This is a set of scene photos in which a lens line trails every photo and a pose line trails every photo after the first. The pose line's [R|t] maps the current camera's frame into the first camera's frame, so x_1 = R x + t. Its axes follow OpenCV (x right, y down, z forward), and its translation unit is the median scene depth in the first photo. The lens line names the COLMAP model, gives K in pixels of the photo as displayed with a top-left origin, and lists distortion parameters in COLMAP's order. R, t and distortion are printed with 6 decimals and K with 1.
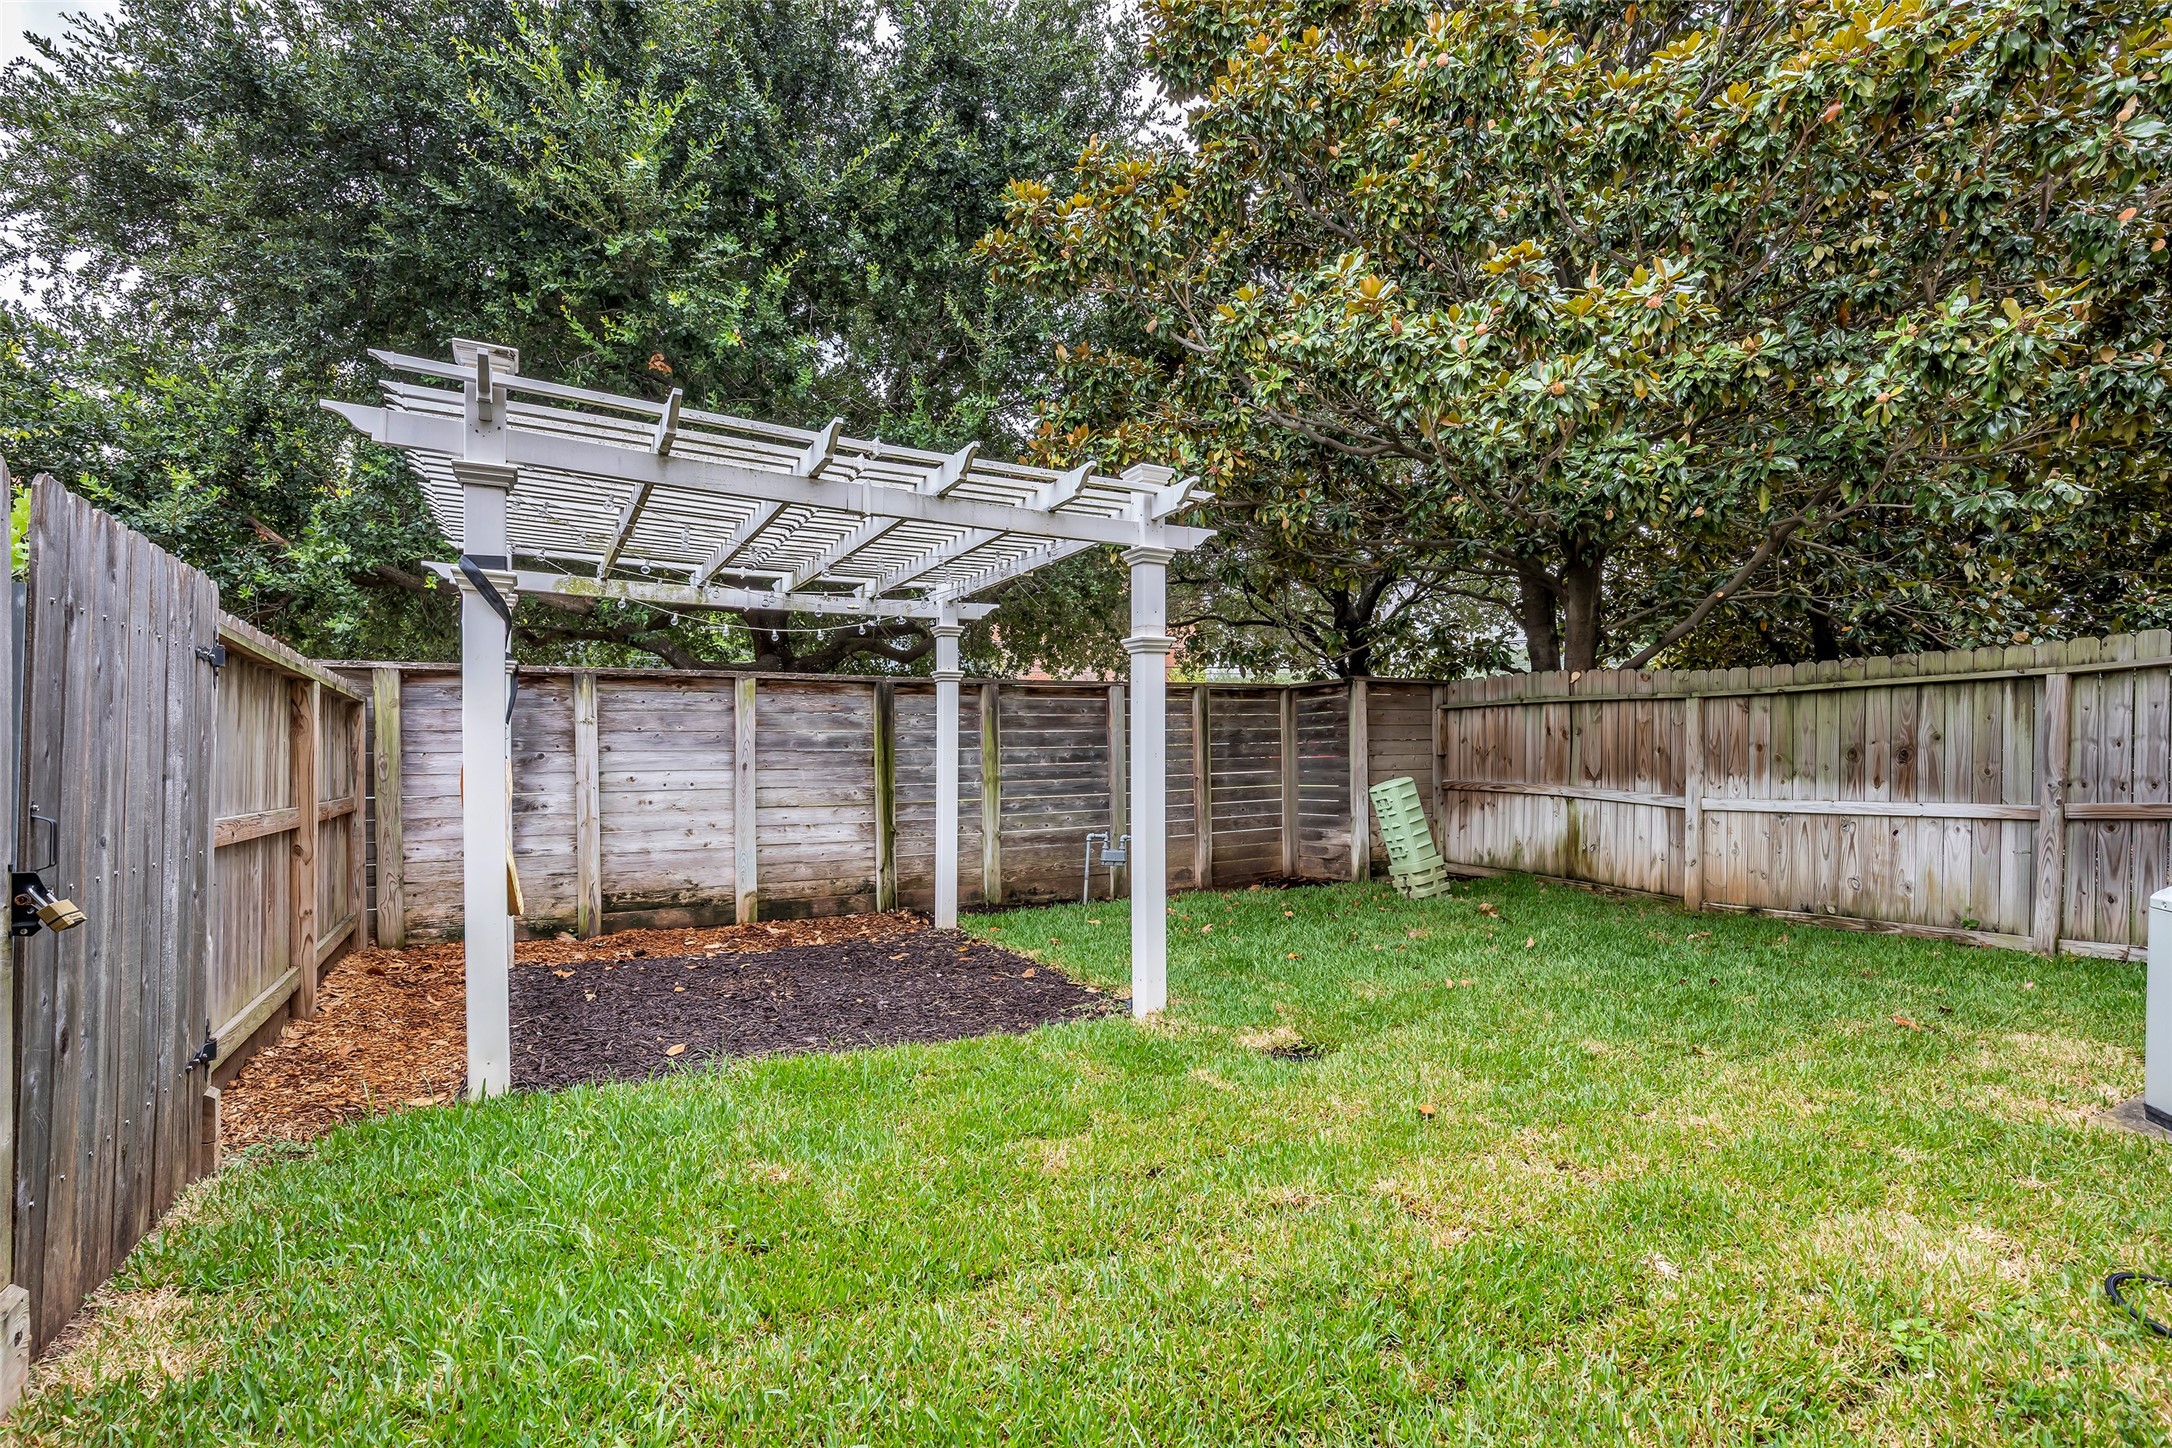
lens RADIAL K [[1026.3, 0, 1081.2], [0, 1026.3, 727.4], [0, 0, 1]] dist [-0.002486, -0.000088]
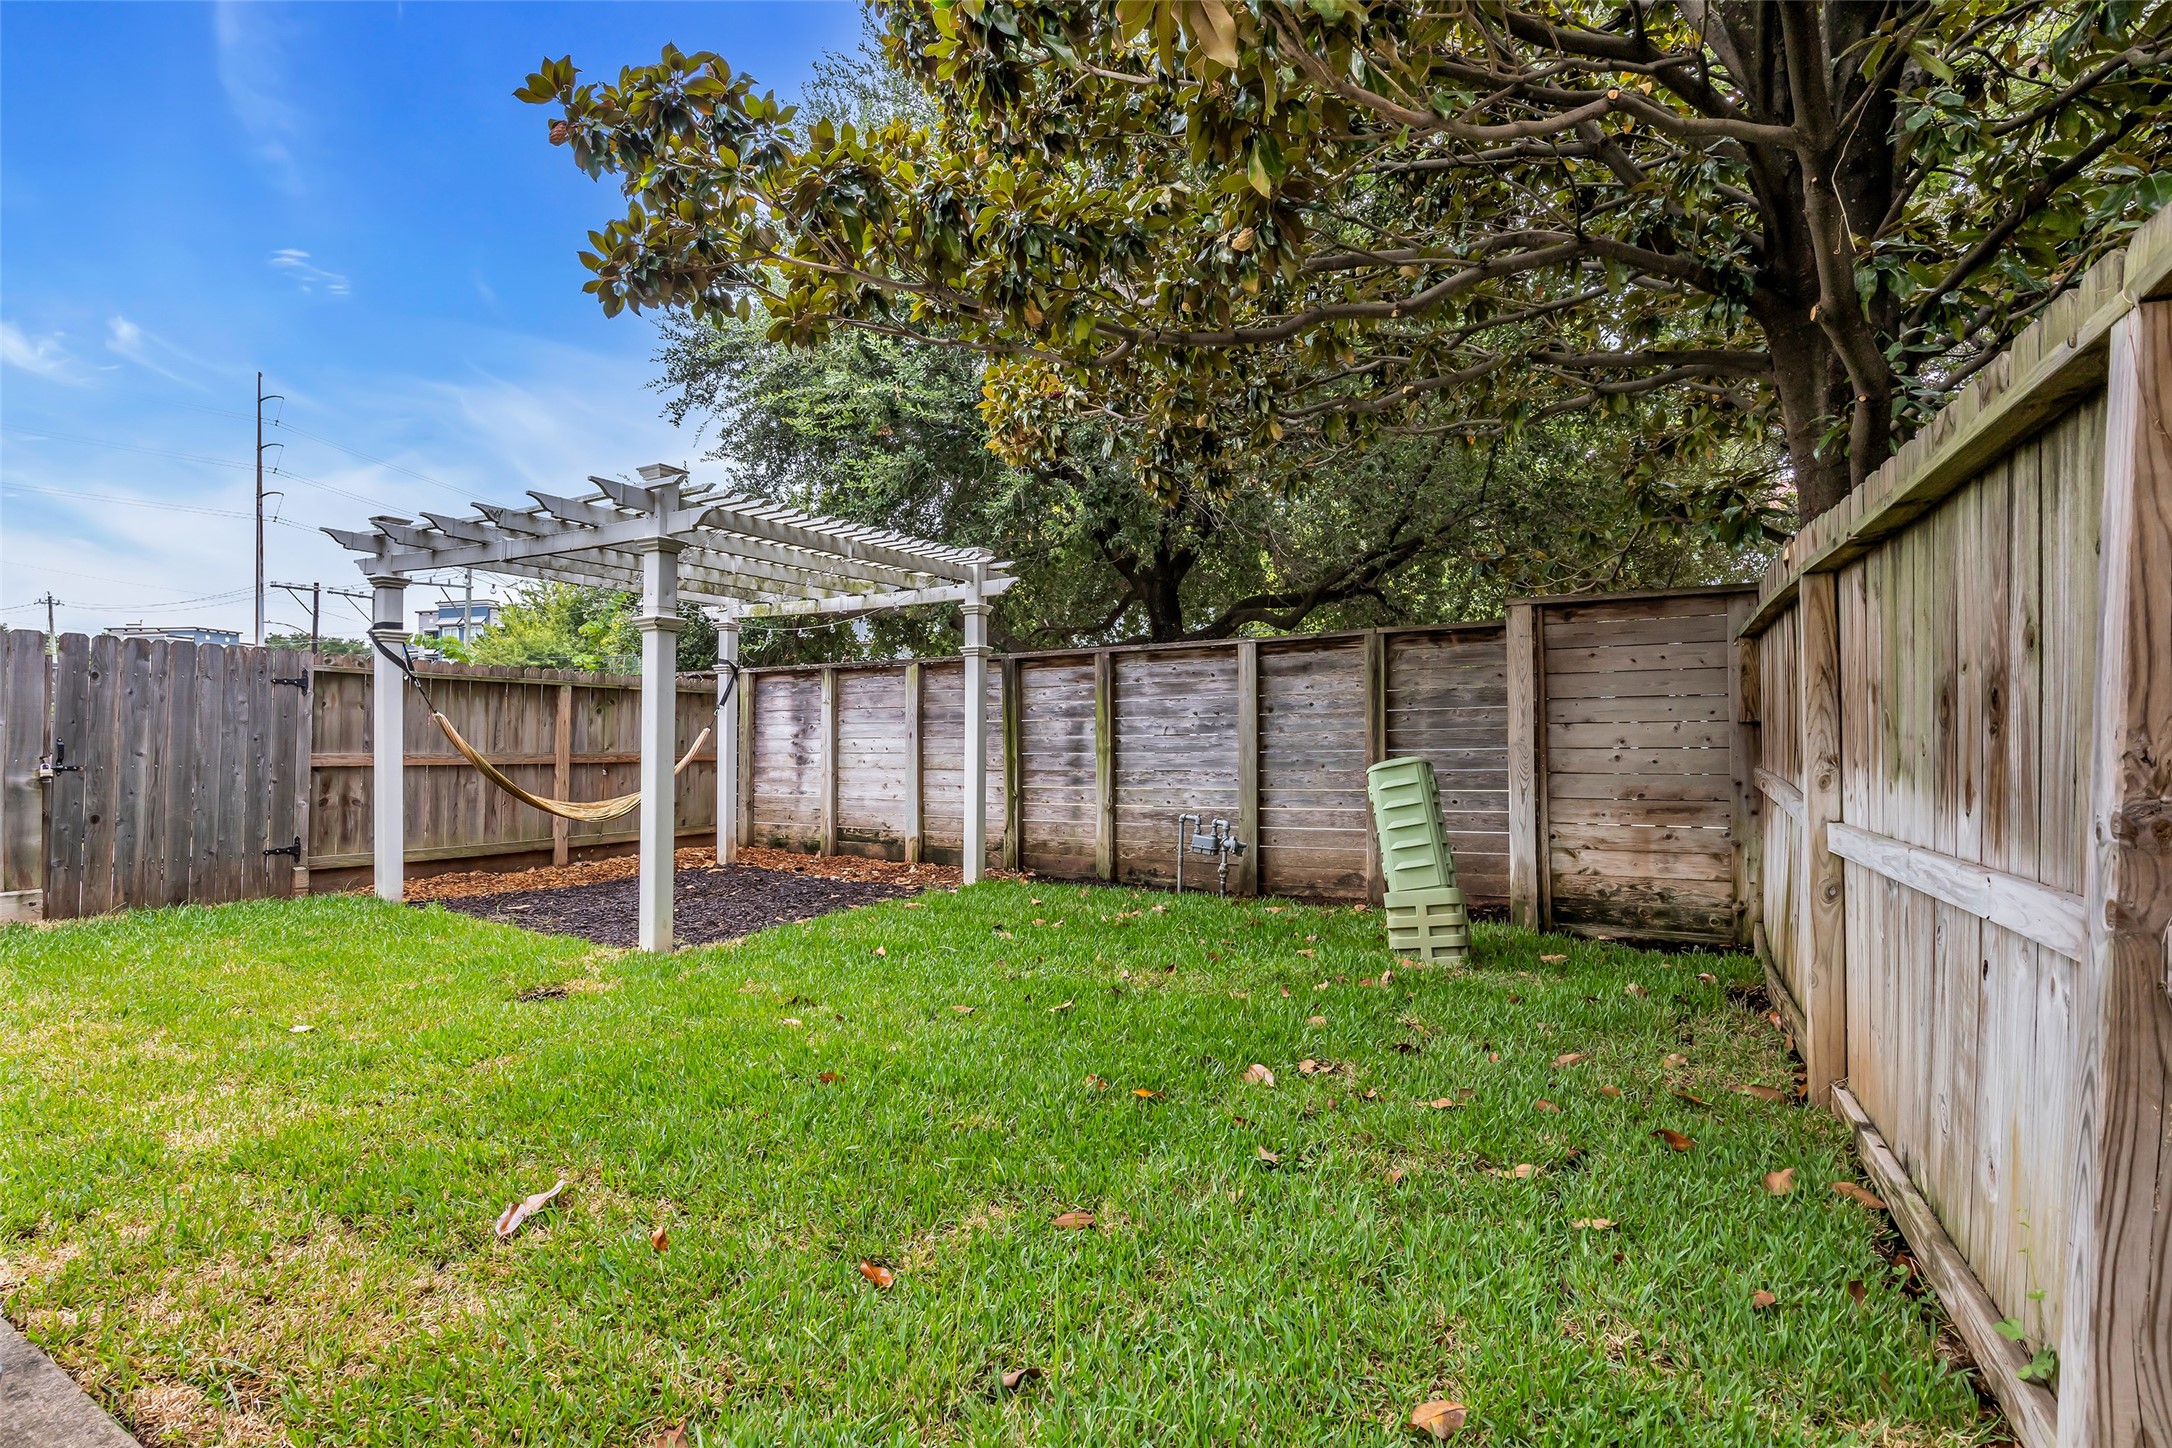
lens RADIAL K [[1026.3, 0, 1081.2], [0, 1026.3, 727.4], [0, 0, 1]] dist [-0.002486, -0.000088]
pose [[0.497380, -0.004363, -0.867522, 0.863880], [0.020229, 0.999774, 0.006570, 0.023956], [0.867297, -0.020817, 0.497356, 0.569079]]
